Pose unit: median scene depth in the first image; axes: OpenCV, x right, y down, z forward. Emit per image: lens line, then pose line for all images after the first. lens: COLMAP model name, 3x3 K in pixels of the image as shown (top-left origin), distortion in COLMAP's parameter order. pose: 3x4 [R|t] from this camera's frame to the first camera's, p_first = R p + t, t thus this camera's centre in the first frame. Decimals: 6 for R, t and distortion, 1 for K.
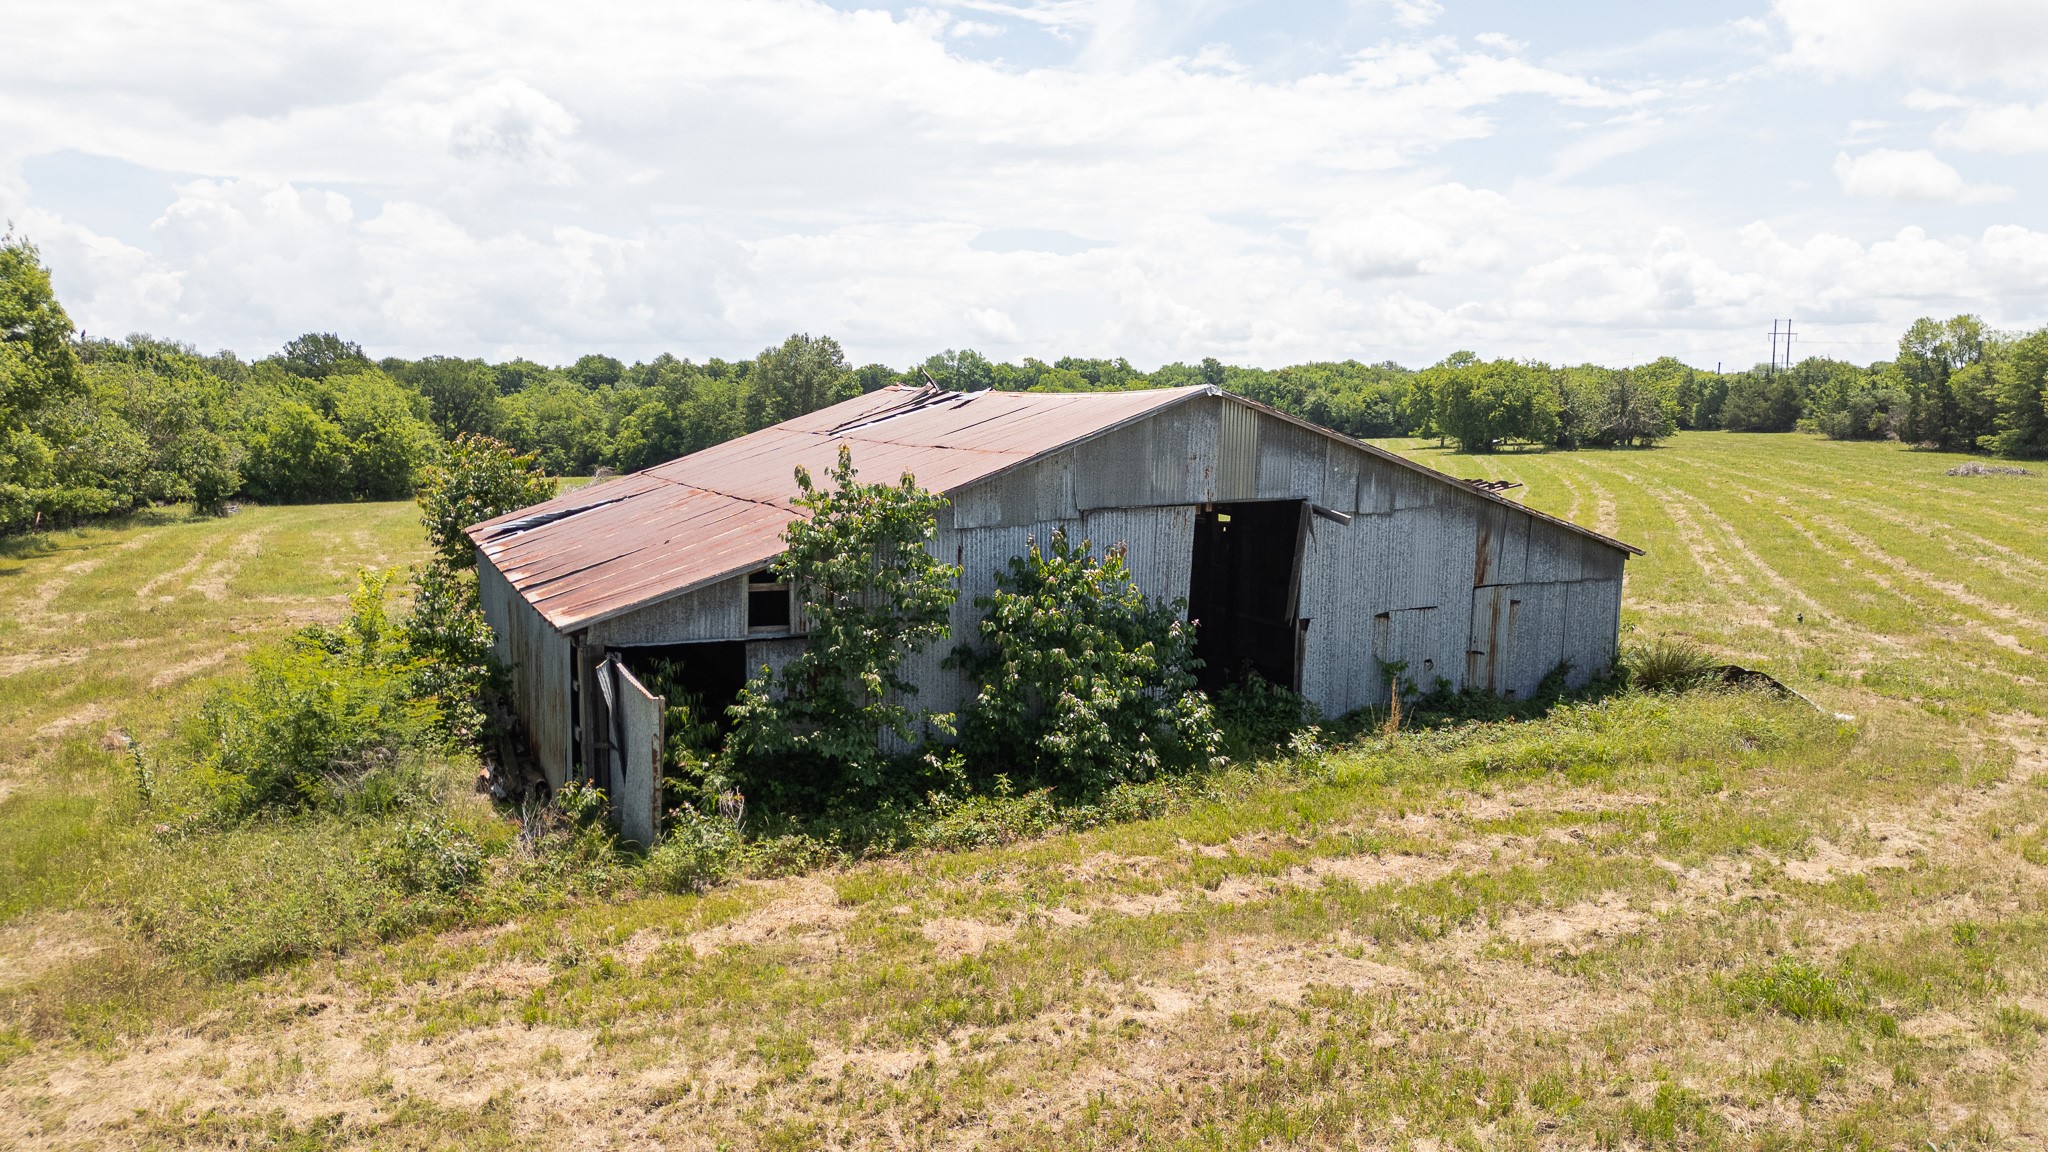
lens RADIAL K [[1422.9, 0, 1033.6], [0, 1422.9, 575.8], [0, 0, 1]] dist [0.068114, -0.079350]
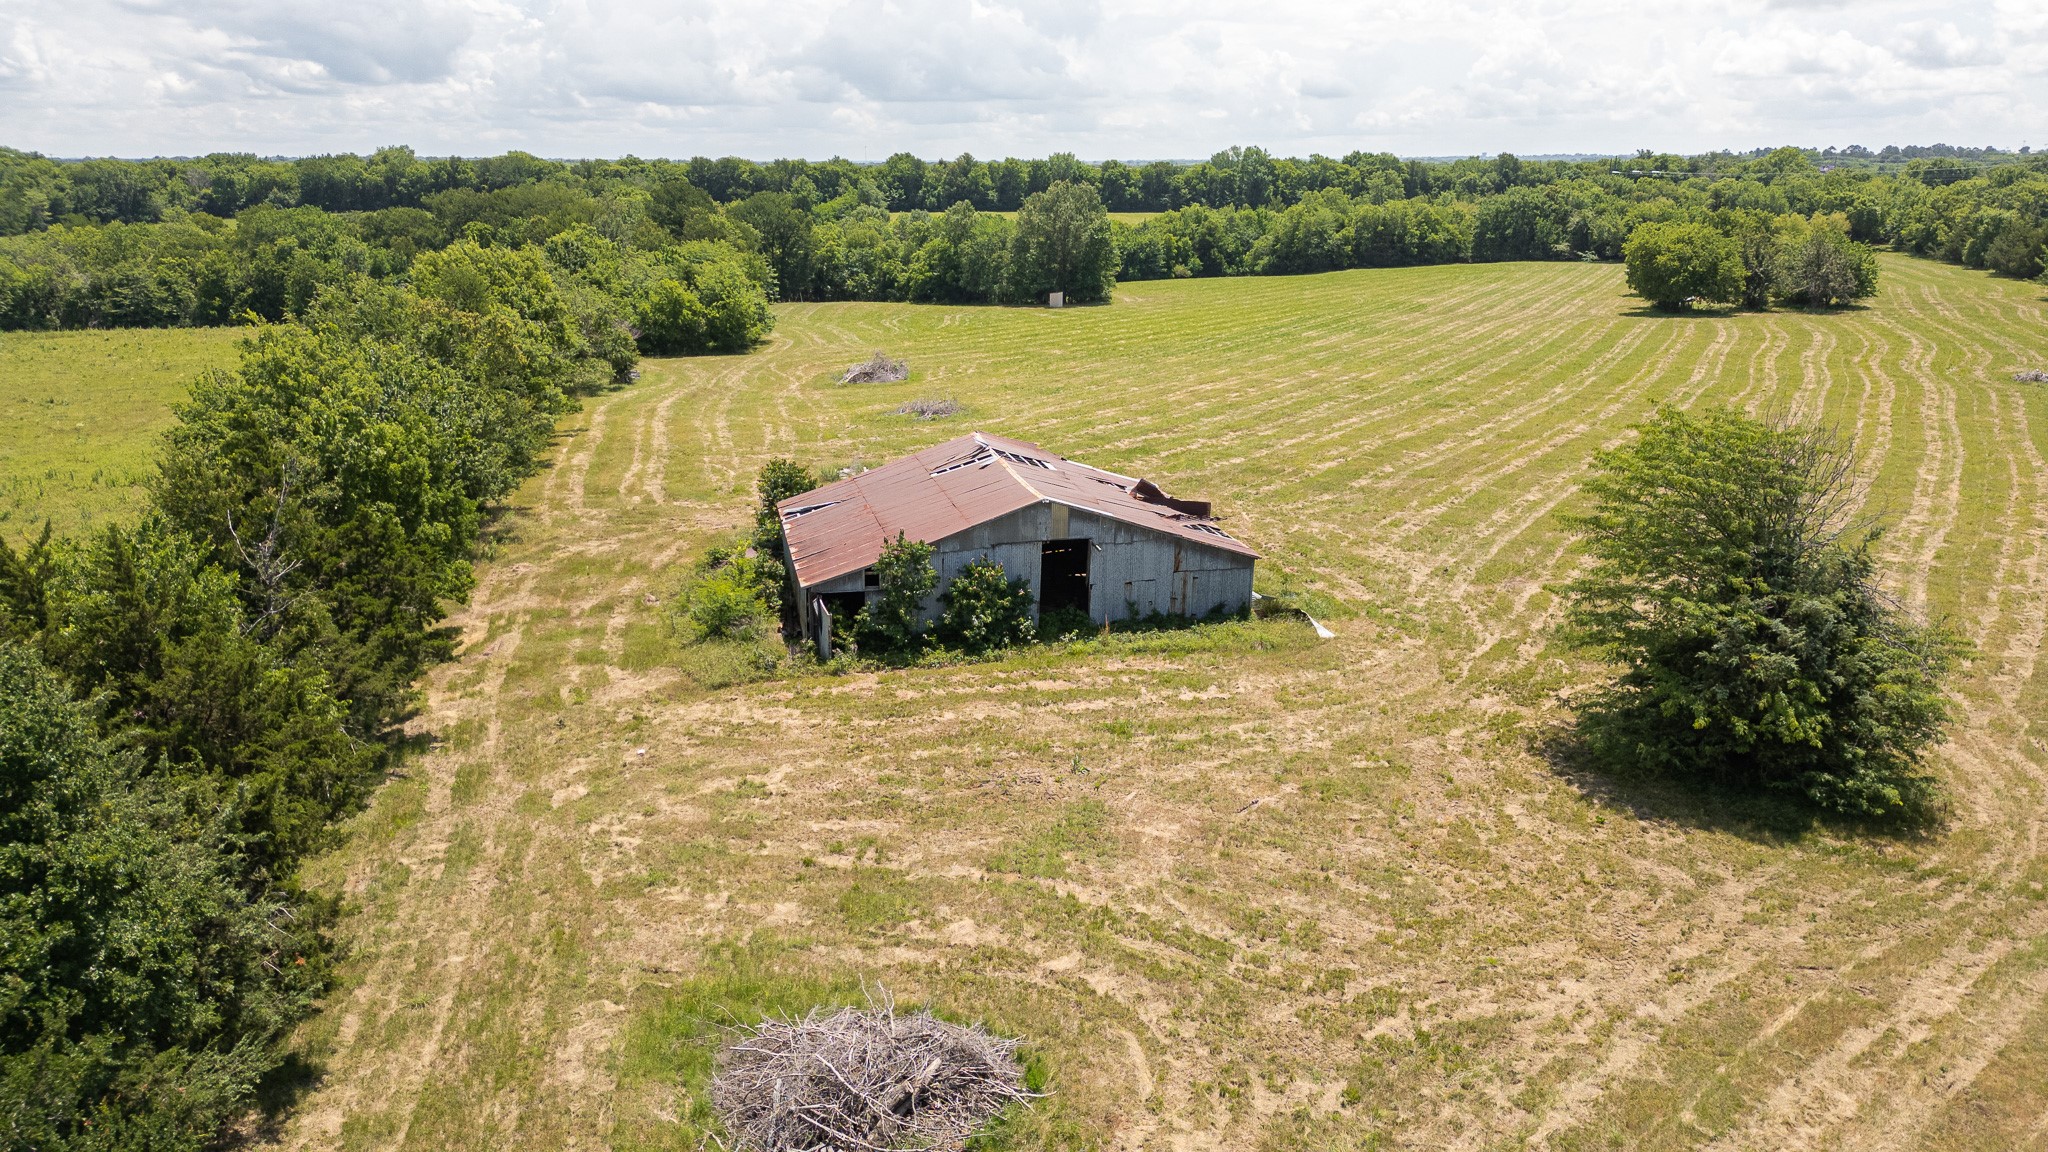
lens RADIAL K [[1422.9, 0, 1033.6], [0, 1422.9, 575.8], [0, 0, 1]] dist [0.068114, -0.079350]
pose [[0.977236, 0.064214, -0.202206, 0.633594], [-0.031484, 0.986436, 0.161097, -0.407775], [0.209808, -0.151064, 0.966002, -1.514449]]
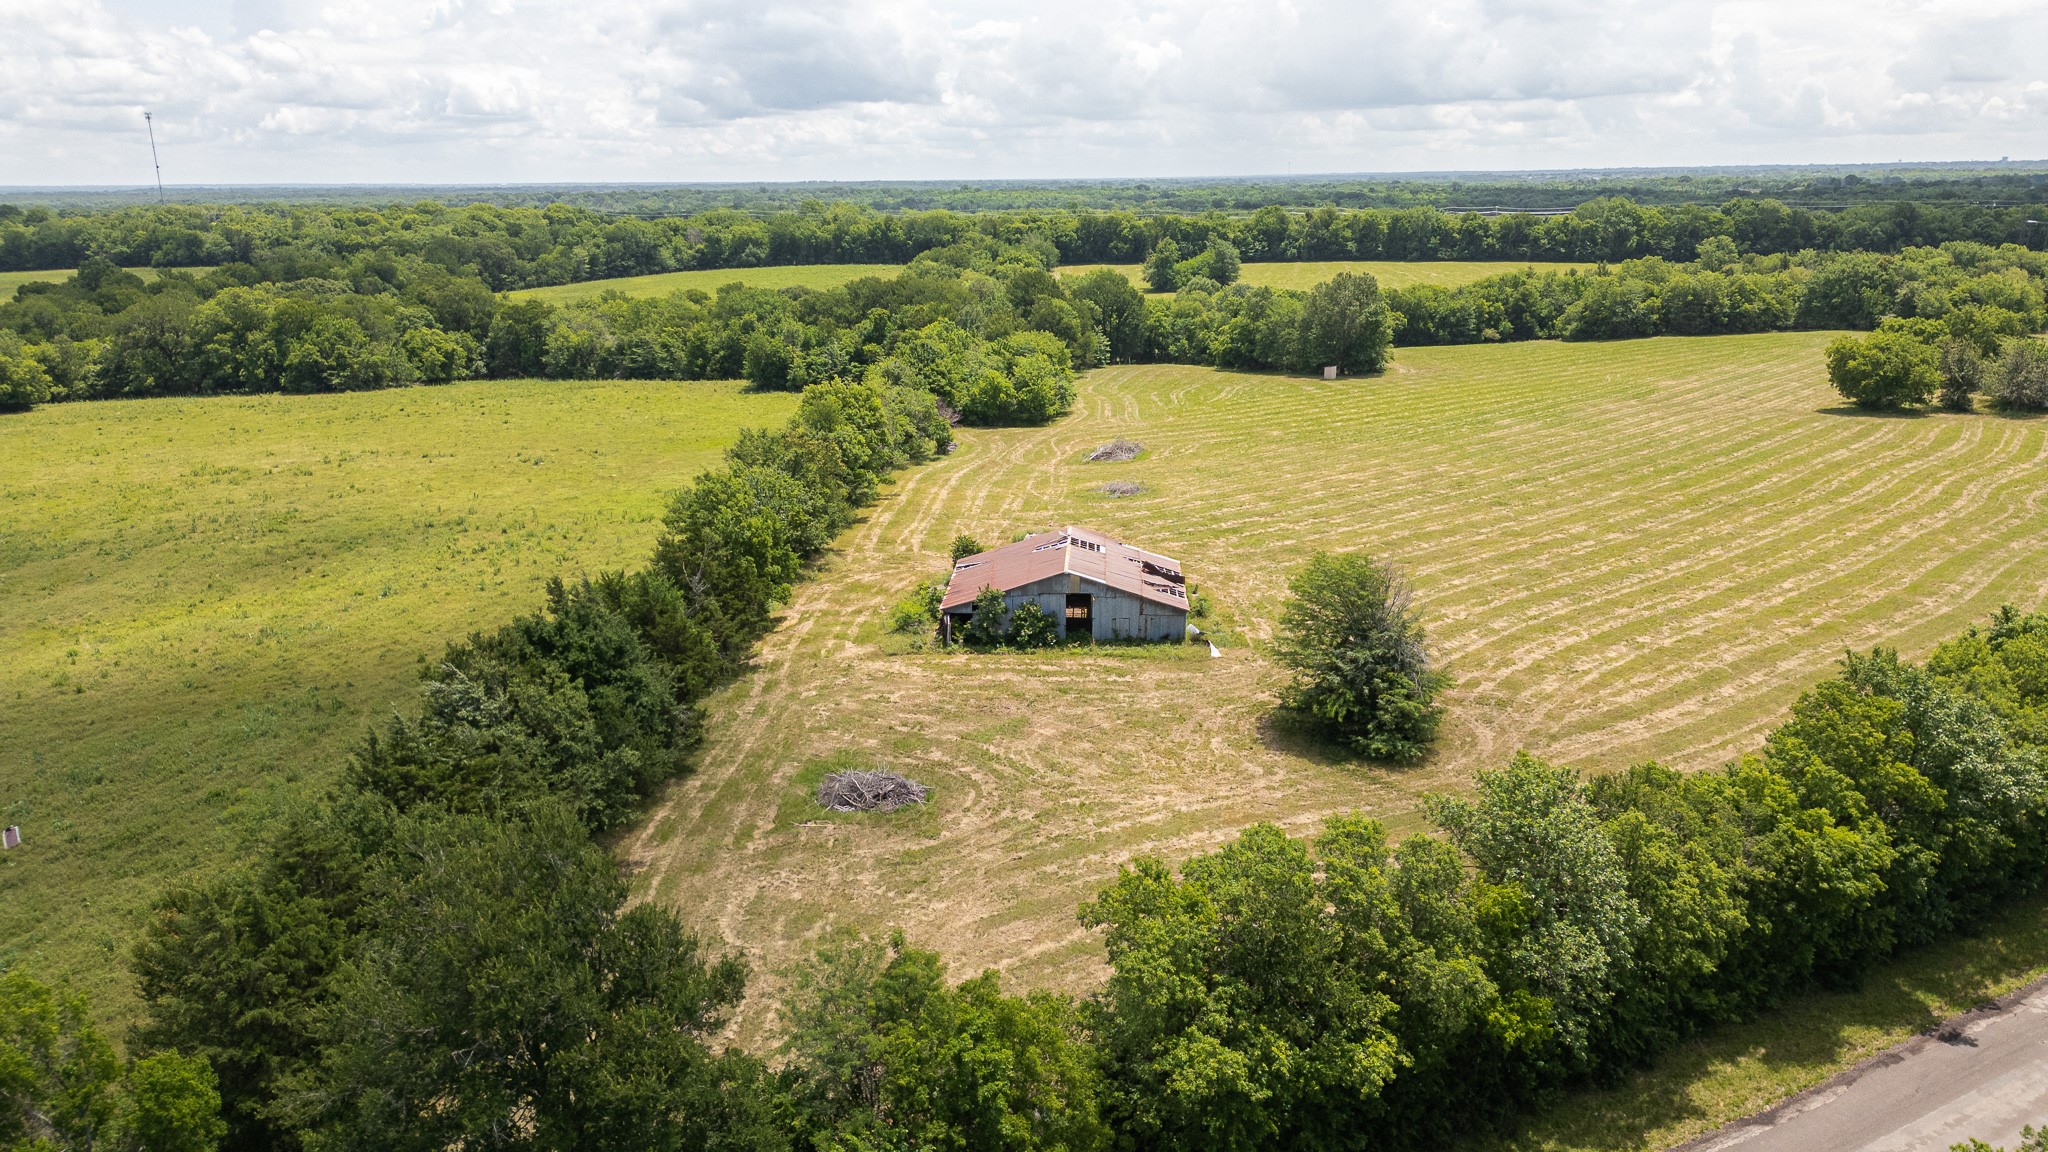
lens RADIAL K [[1422.9, 0, 1033.6], [0, 1422.9, 575.8], [0, 0, 1]] dist [0.068114, -0.079350]
pose [[0.877868, 0.124076, -0.462551, 2.295071], [-0.052543, 0.984978, 0.164493, -0.917508], [0.476012, -0.120099, 0.871200, -3.326094]]
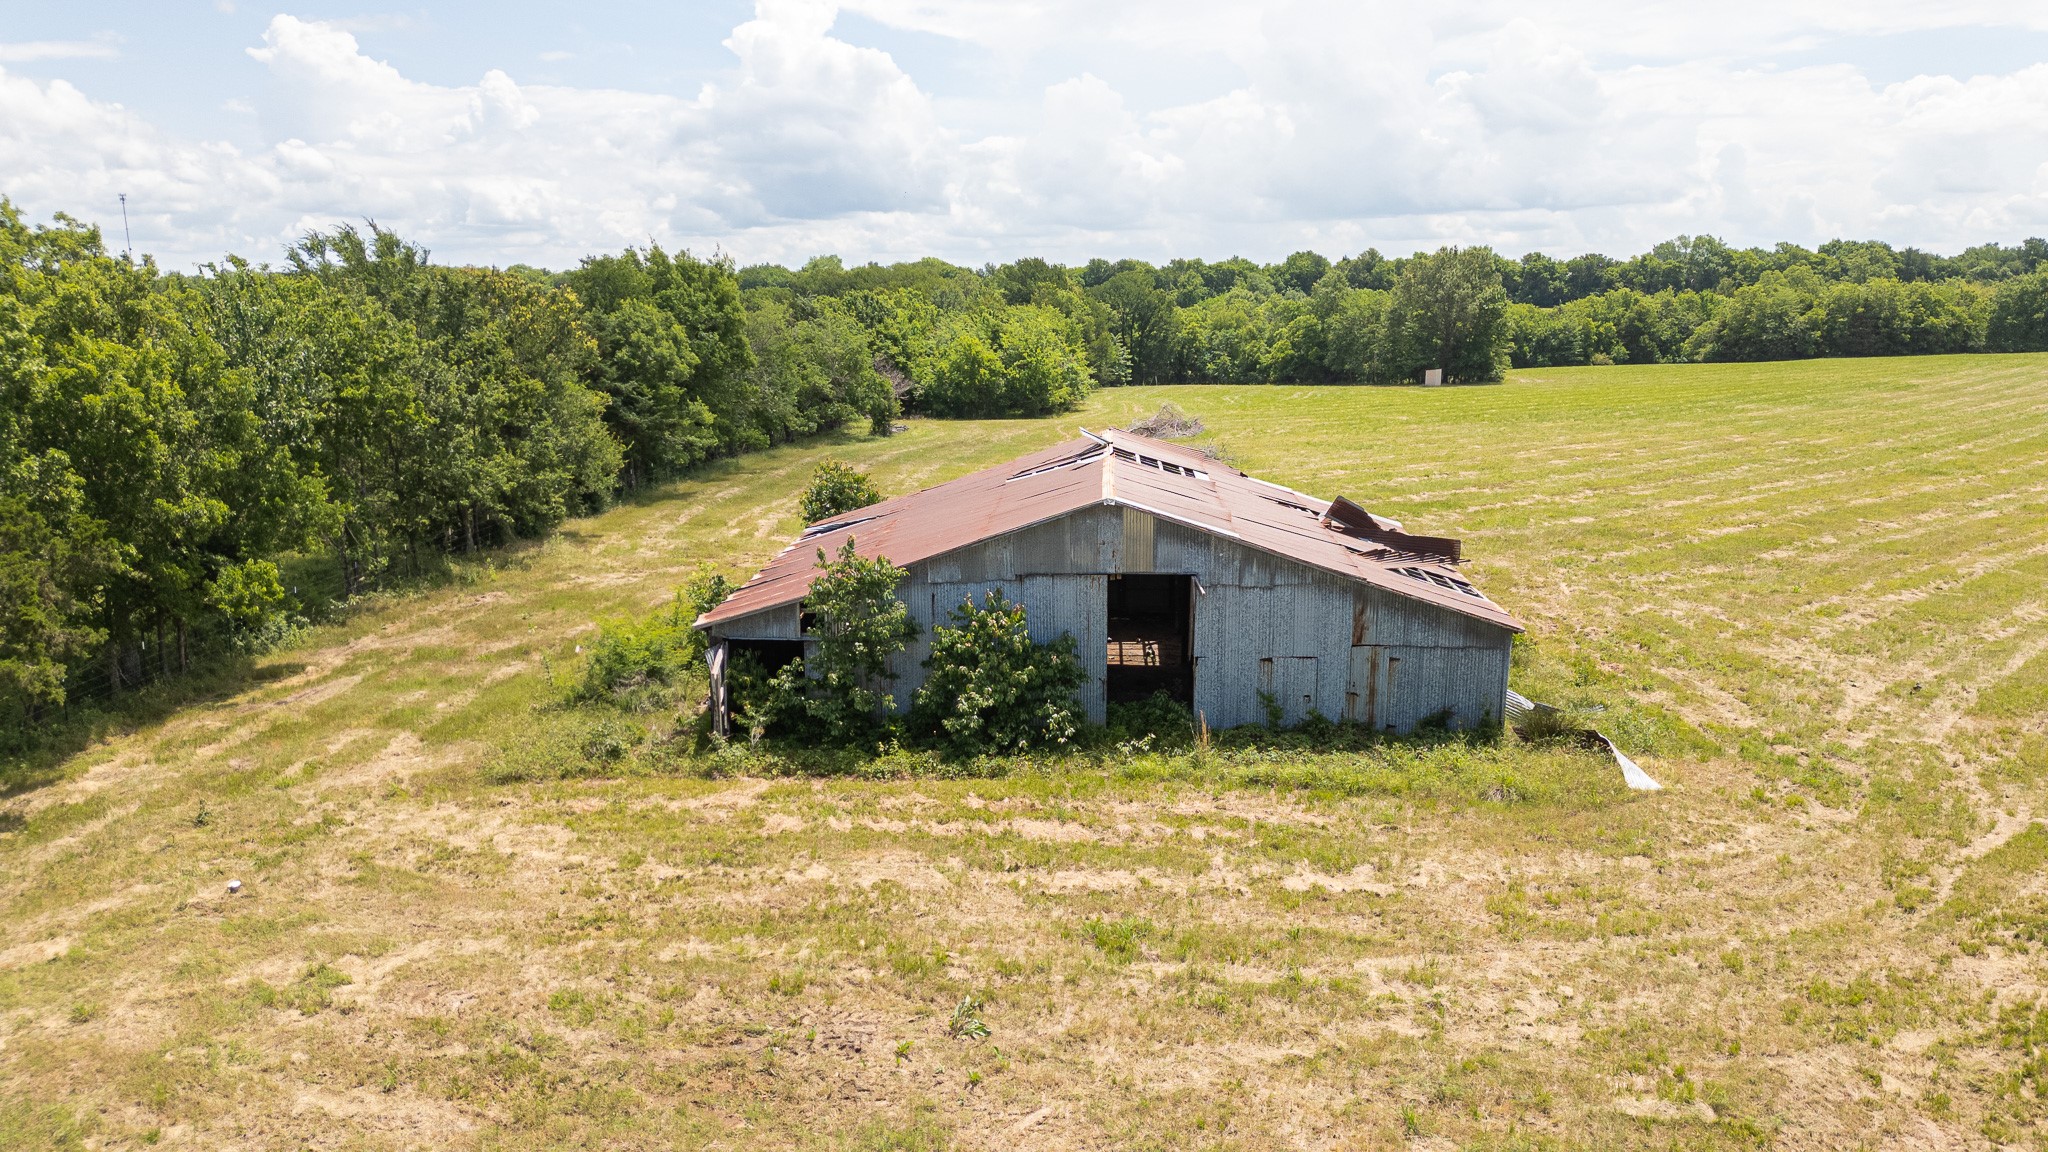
lens RADIAL K [[1422.9, 0, 1033.6], [0, 1422.9, 575.8], [0, 0, 1]] dist [0.068114, -0.079350]
pose [[0.876396, 0.092190, -0.472684, 0.757704], [-0.053729, 0.994096, 0.094265, -0.186730], [0.478584, -0.057217, 0.876176, -0.330763]]
